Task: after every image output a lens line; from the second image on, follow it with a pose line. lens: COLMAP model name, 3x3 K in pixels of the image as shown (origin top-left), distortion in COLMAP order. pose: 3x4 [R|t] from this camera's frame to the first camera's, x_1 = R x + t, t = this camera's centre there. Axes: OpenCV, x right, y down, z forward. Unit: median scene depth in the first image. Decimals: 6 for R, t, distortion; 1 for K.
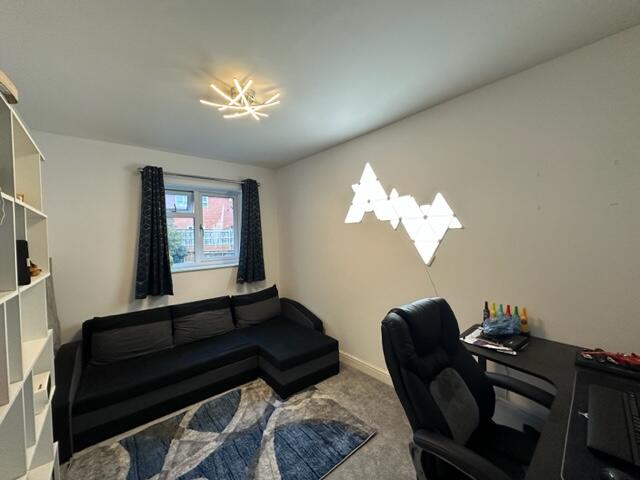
lens RADIAL K [[253.6, 0, 320.0], [0, 253.6, 239.5], [0, 0, 1]] dist [-0.001593, 0.000331]
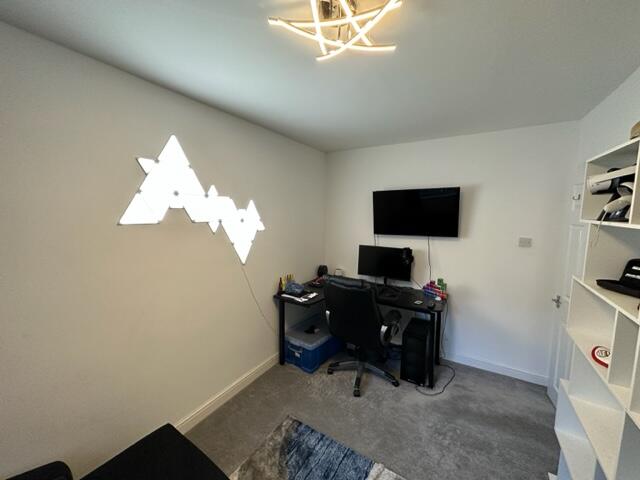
lens RADIAL K [[253.6, 0, 318.0], [0, 253.6, 240.2], [0, 0, 1]] dist [-0.001593, 0.000331]
pose [[-0.293269, -0.079727, 0.952700, -0.674771], [0.016984, 0.995925, 0.088573, -0.090014], [-0.955879, 0.042156, -0.290719, 0.963296]]
